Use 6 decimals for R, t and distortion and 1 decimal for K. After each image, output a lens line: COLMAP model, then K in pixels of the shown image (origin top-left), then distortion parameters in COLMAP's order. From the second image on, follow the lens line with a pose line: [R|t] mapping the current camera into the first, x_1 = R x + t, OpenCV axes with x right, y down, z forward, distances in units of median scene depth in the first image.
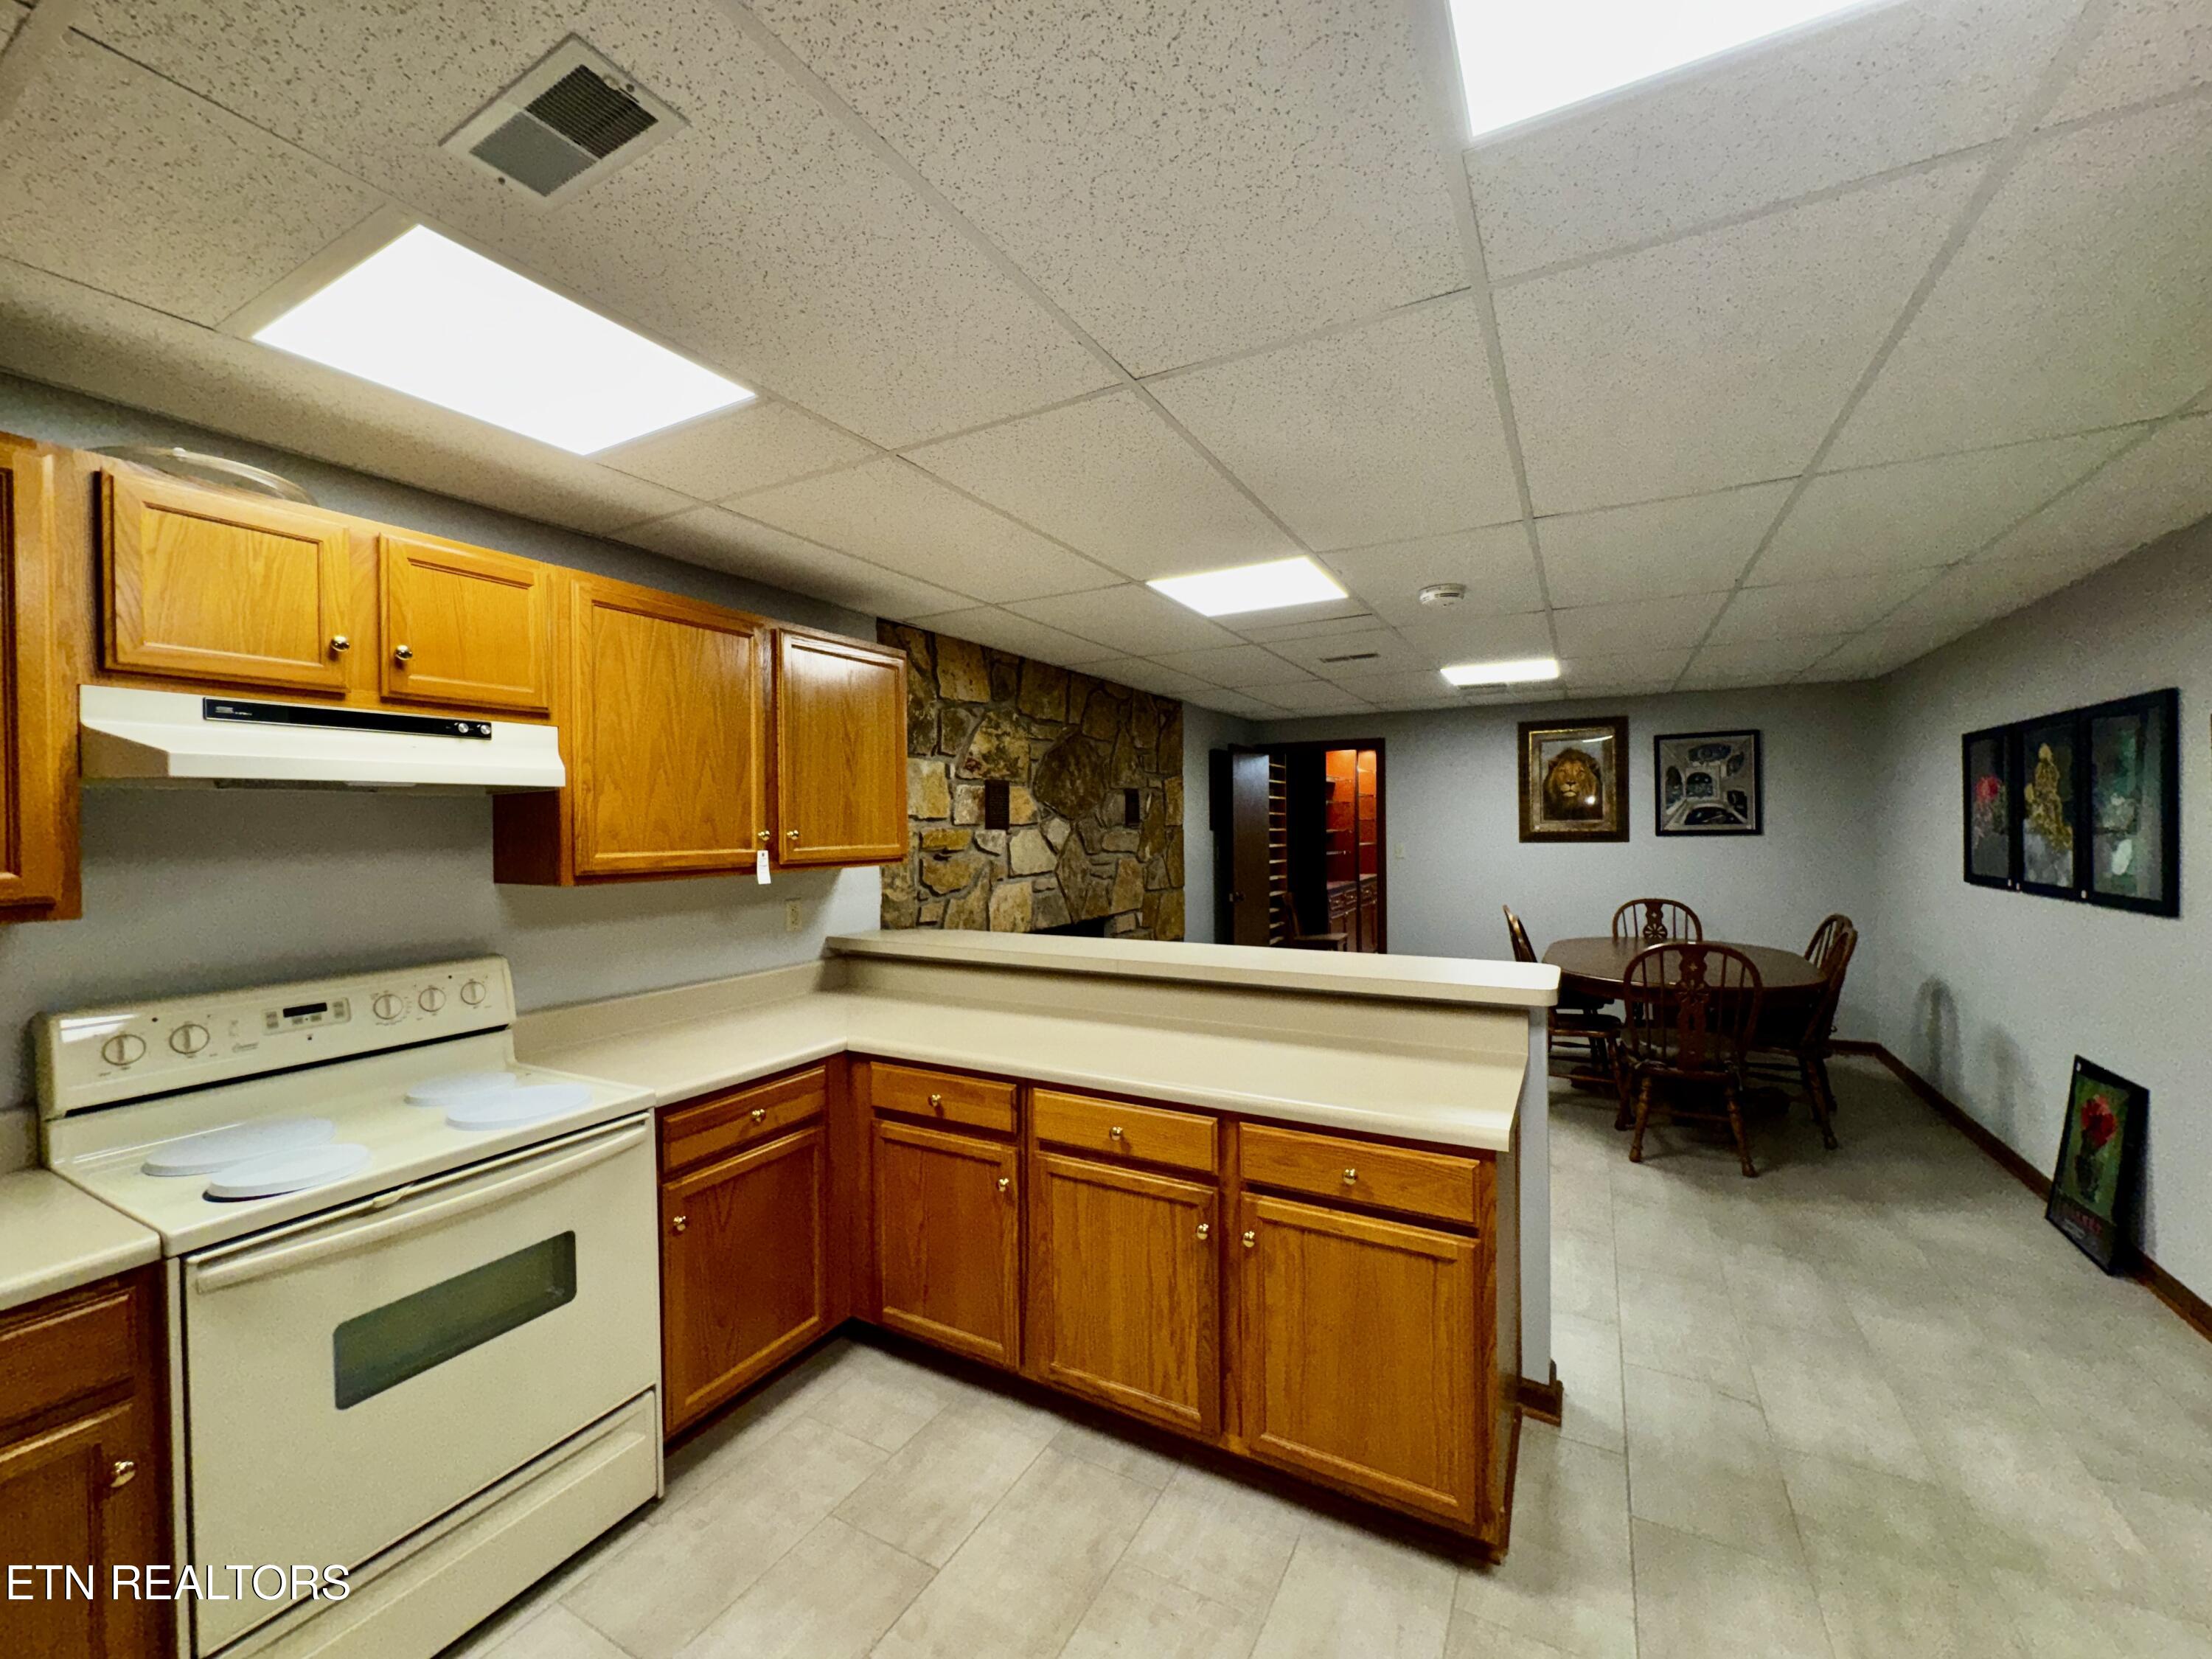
lens RADIAL K [[888.7, 0, 1109.4], [0, 888.7, 831.5], [0, 0, 1]] dist [-0.001438, -0.000123]
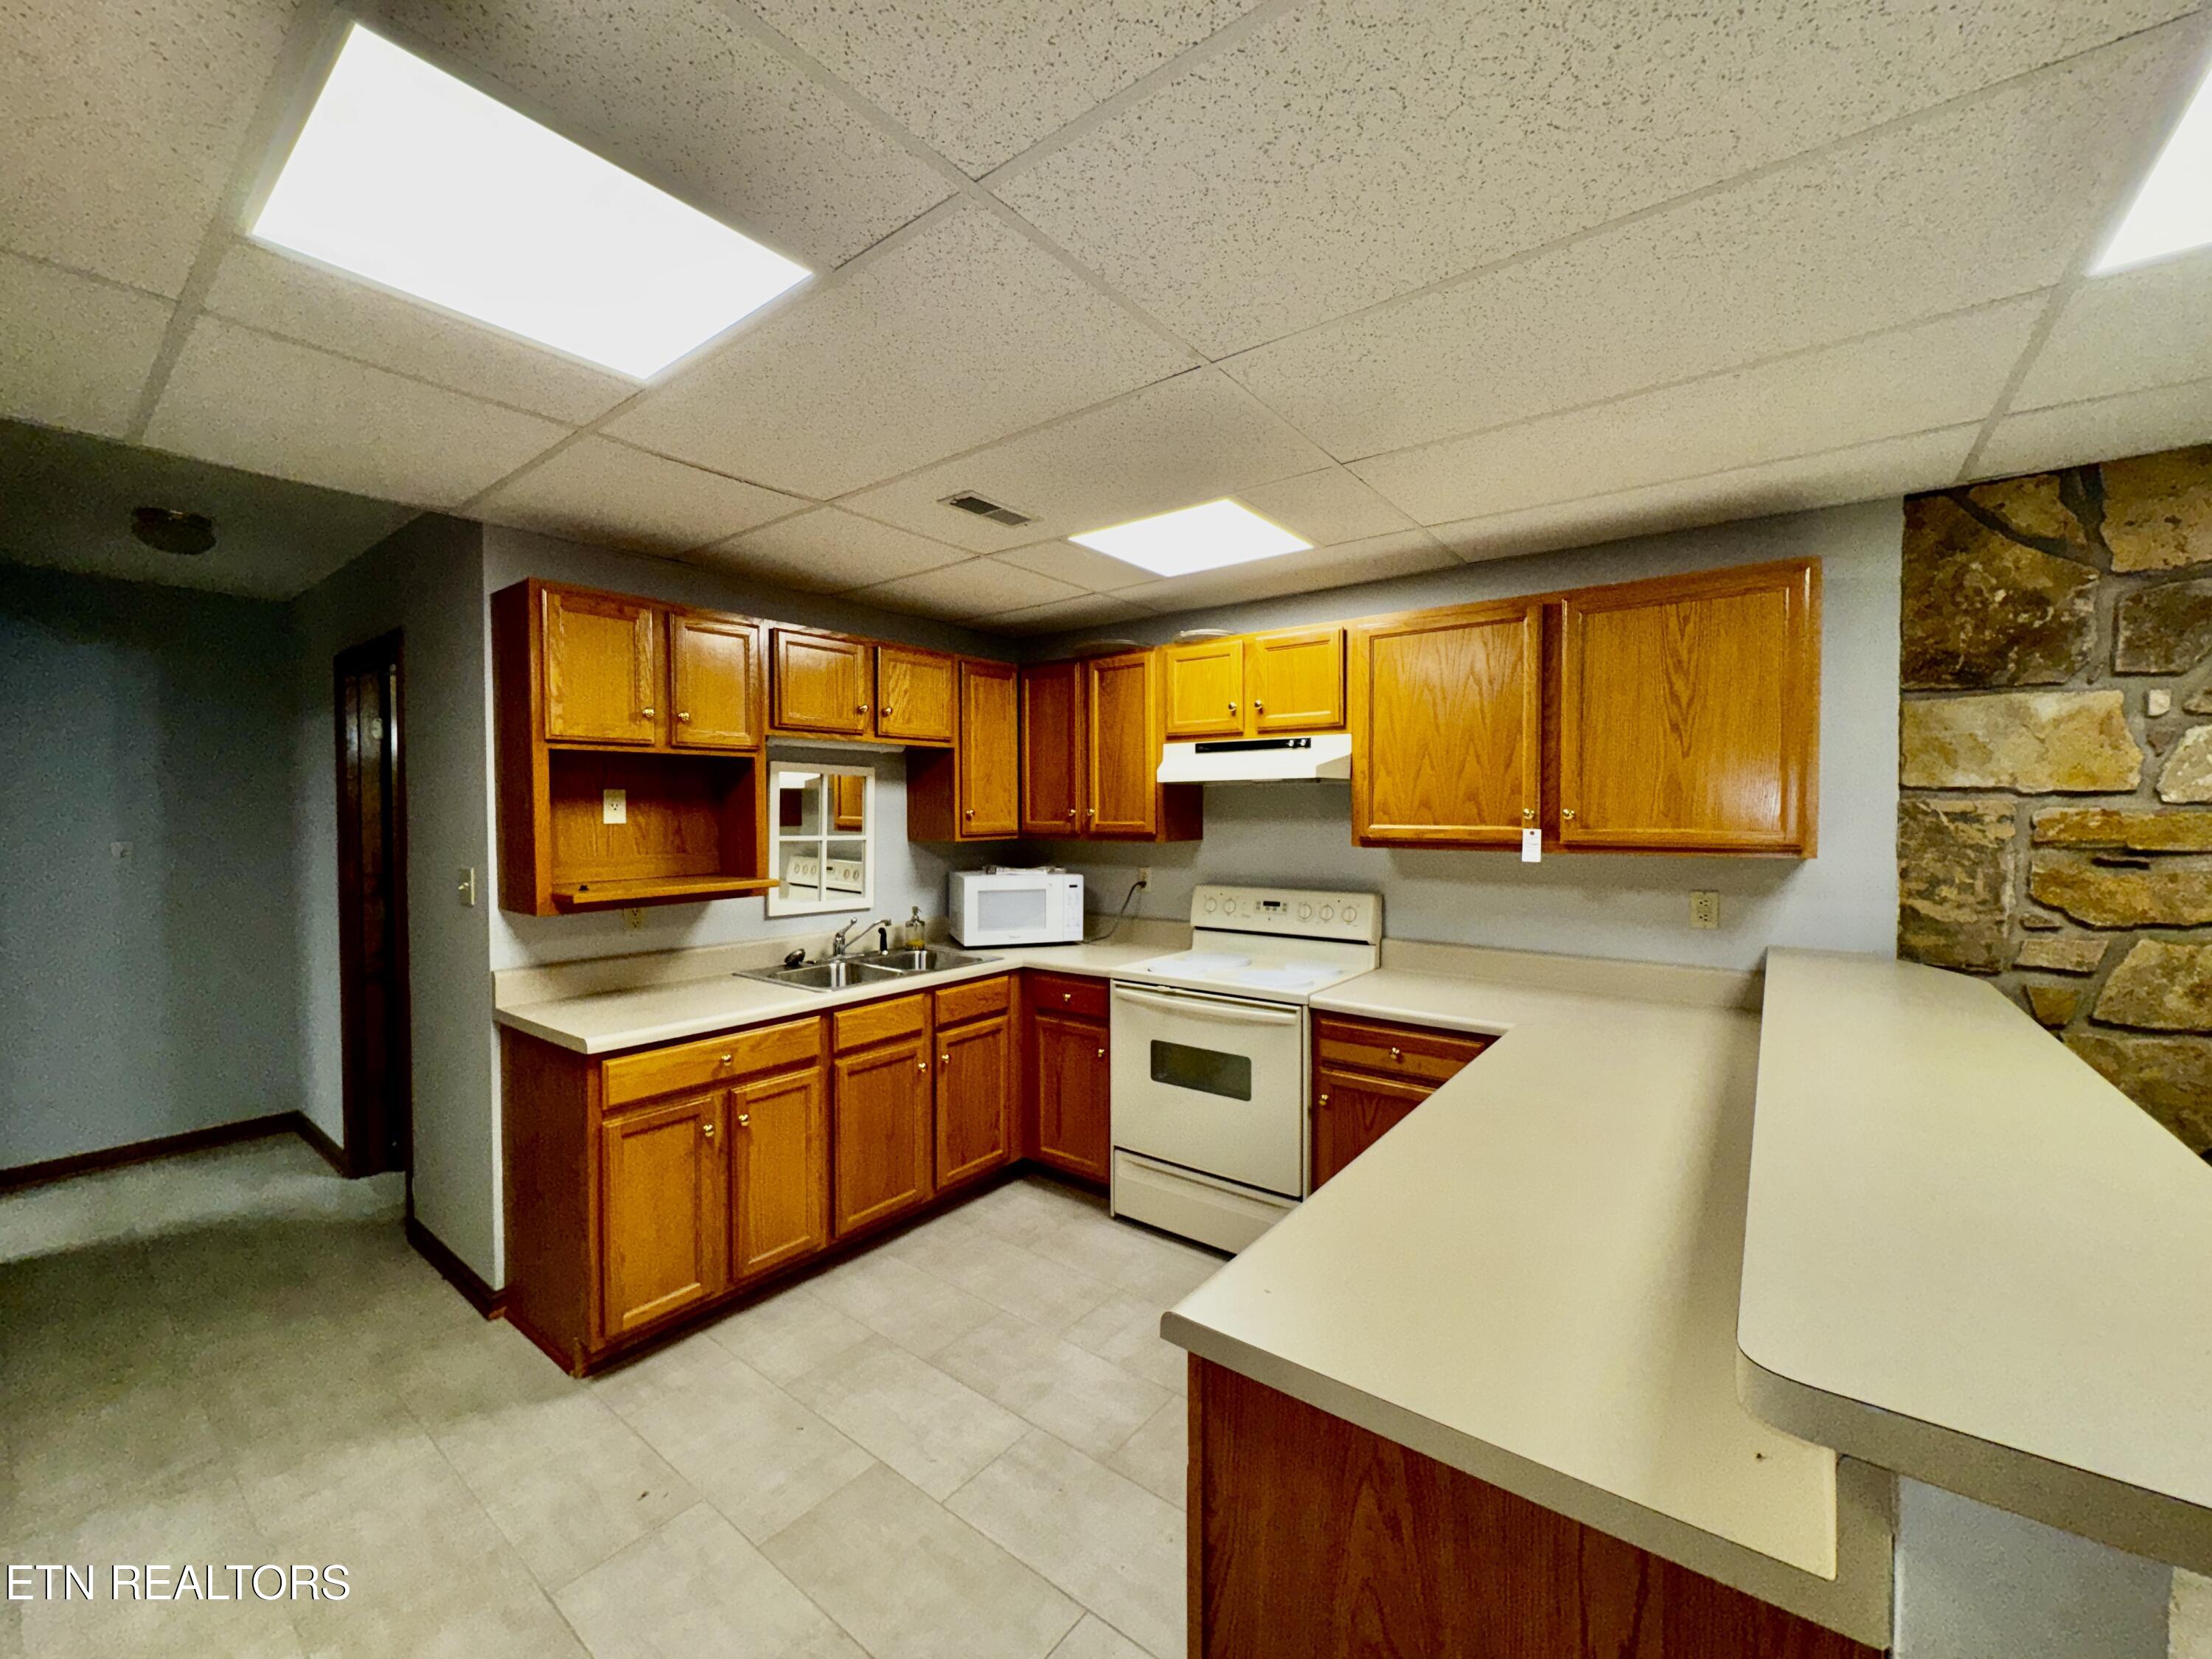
lens RADIAL K [[888.7, 0, 1109.4], [0, 888.7, 831.5], [0, 0, 1]] dist [-0.001438, -0.000123]
pose [[-0.163792, 0.035720, -0.985848, 0.474605], [-0.005104, 0.999300, 0.037056, -0.007278], [0.986482, 0.011101, -0.163495, 0.481470]]
